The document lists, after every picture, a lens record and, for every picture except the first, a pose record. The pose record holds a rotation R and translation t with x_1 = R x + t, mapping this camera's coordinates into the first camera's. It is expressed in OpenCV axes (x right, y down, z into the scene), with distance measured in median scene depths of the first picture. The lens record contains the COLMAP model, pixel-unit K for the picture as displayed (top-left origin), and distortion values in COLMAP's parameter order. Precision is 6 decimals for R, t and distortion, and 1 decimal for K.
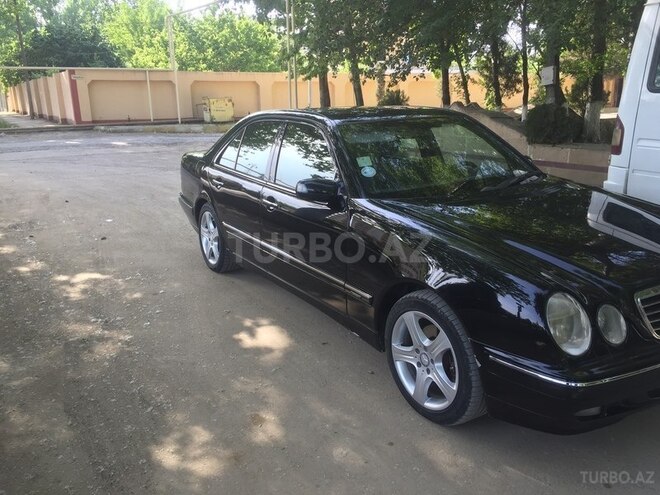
lens RADIAL K [[556.6, 0, 330.0], [0, 556.6, 248.1], [0, 0, 1]] dist [0.034563, -0.023394]
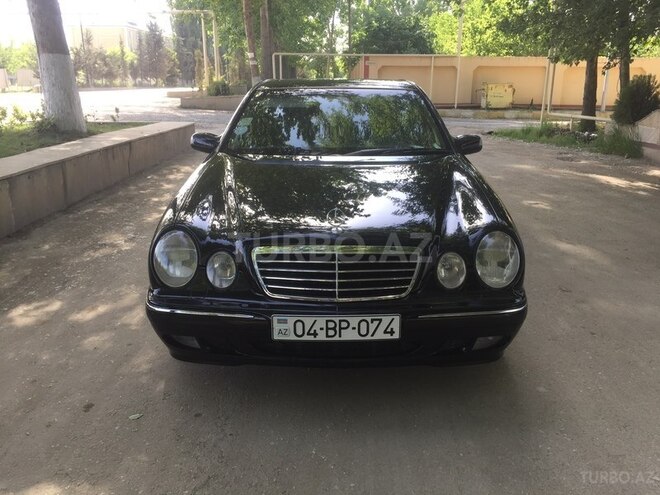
lens RADIAL K [[556.6, 0, 330.1], [0, 556.6, 246.5], [0, 0, 1]] dist [0.034563, -0.023394]
pose [[0.843769, 0.170231, -0.508994, 0.099683], [-0.161550, 0.984940, 0.061605, -0.000623], [0.511816, 0.030248, 0.858562, 0.015747]]
